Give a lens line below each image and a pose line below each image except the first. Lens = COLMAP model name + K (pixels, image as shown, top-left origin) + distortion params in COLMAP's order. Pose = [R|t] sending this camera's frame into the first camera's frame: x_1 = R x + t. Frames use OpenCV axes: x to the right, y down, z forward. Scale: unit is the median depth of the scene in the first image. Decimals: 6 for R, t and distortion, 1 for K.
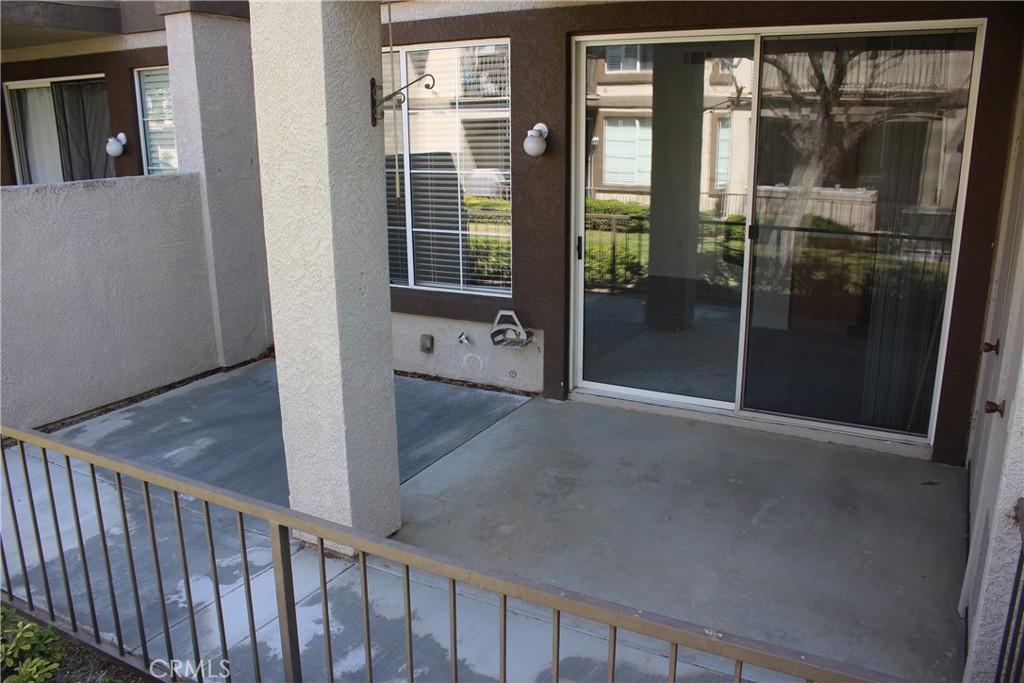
lens RADIAL K [[834.0, 0, 520.2], [0, 834.0, 350.2], [0, 0, 1]] dist [-0.144615, 0.095428]
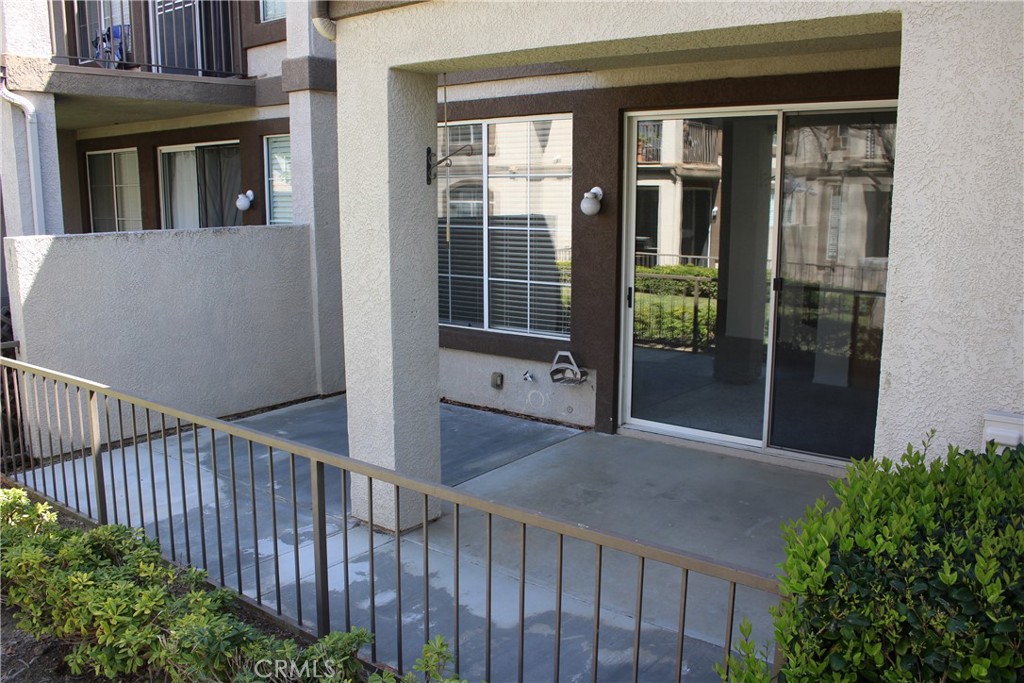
lens RADIAL K [[834.0, 0, 508.5], [0, 834.0, 340.1], [0, 0, 1]] dist [-0.144615, 0.095428]
pose [[0.987959, 0.036386, -0.150379, 0.084716], [-0.049853, 0.994980, -0.086777, 0.041953], [0.146466, 0.093229, 0.984813, -0.128832]]
